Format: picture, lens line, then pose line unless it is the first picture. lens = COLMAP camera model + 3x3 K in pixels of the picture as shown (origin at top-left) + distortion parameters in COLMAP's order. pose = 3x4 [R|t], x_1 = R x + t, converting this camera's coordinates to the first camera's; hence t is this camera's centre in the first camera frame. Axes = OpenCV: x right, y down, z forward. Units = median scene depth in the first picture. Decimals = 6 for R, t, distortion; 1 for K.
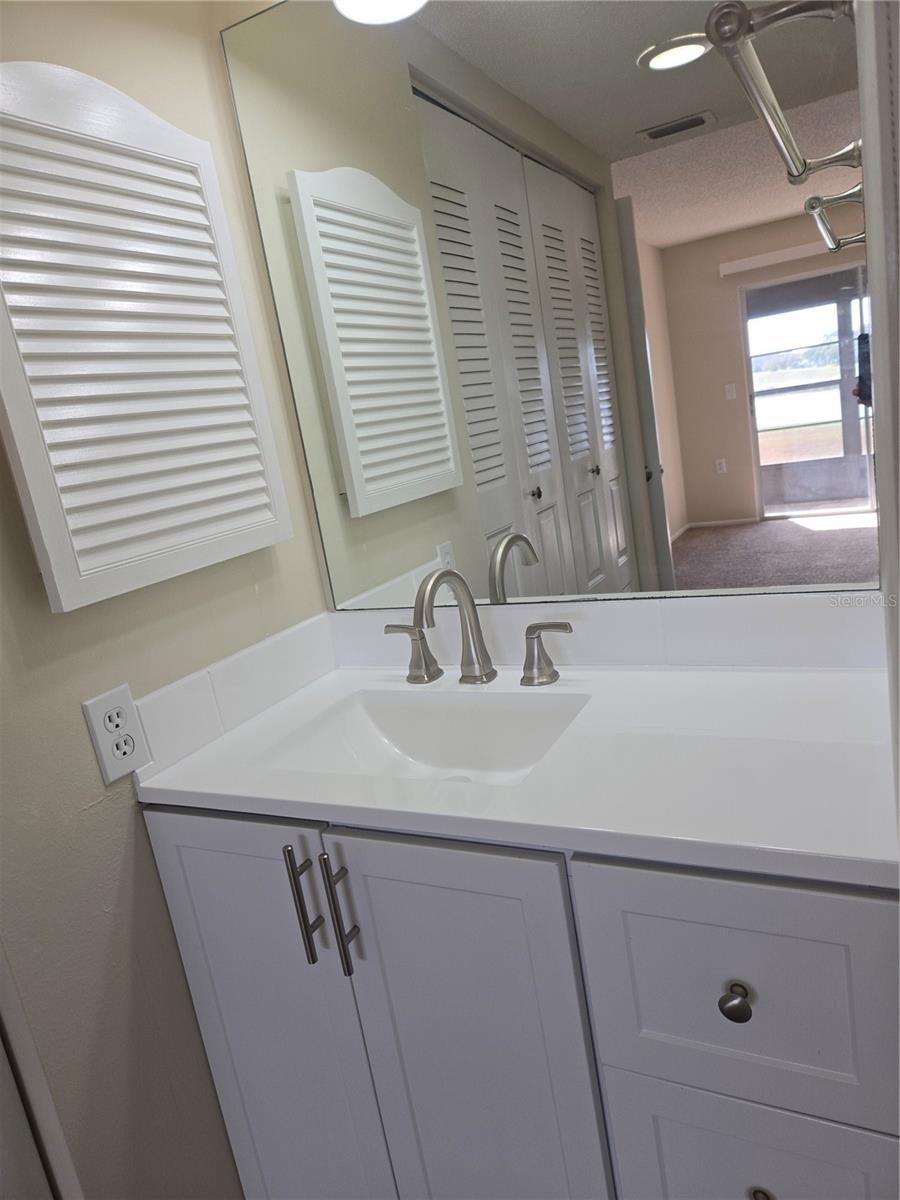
lens RADIAL K [[803.2, 0, 470.6], [0, 803.2, 592.9], [0, 0, 1]] dist [0.031047, 0.000913]
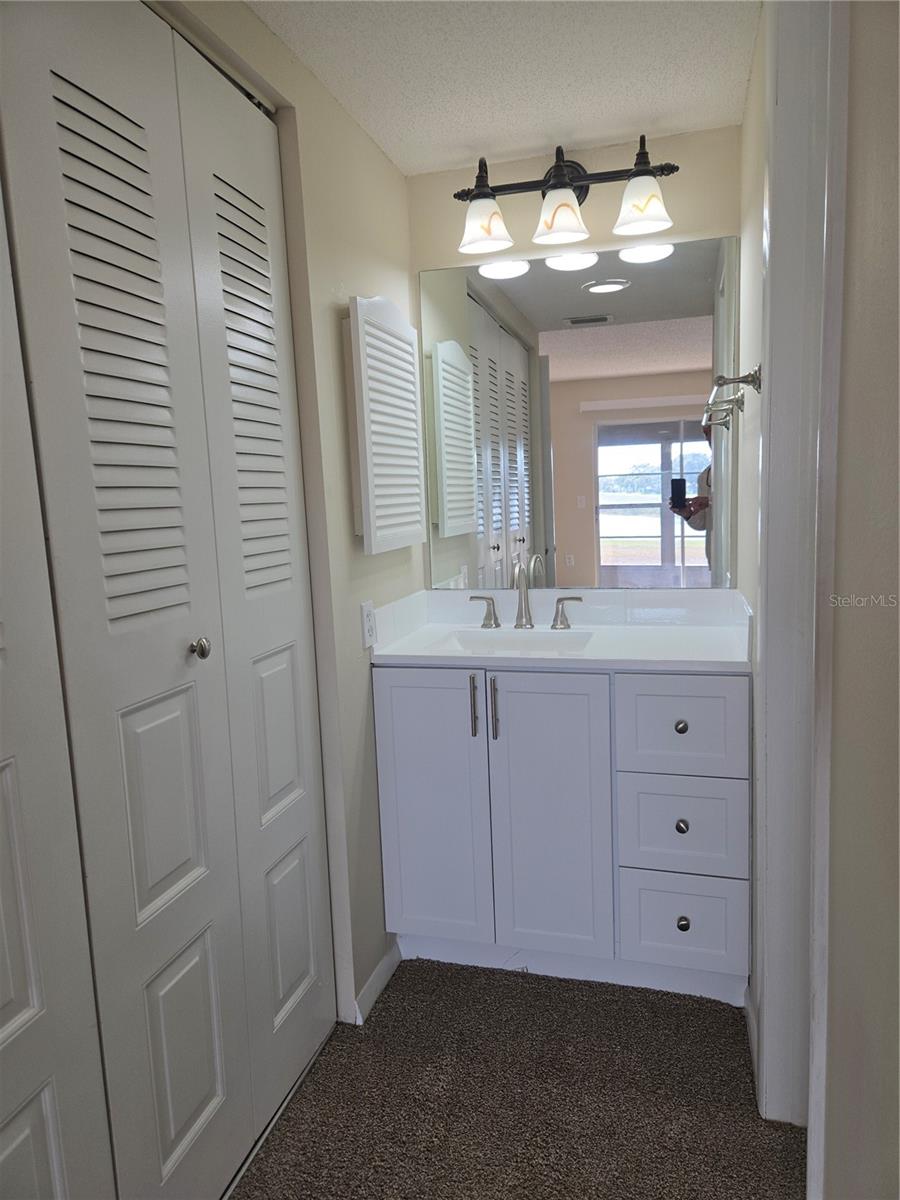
lens RADIAL K [[807.7, 0, 450.0], [0, 807.7, 600.0], [0, 0, 1]] dist [0.039090, 0.000025]
pose [[0.976811, 0.092160, 0.193254, -0.220396], [-0.071572, 0.991246, -0.110945, 0.111940], [-0.201787, 0.094541, 0.974856, -0.328520]]
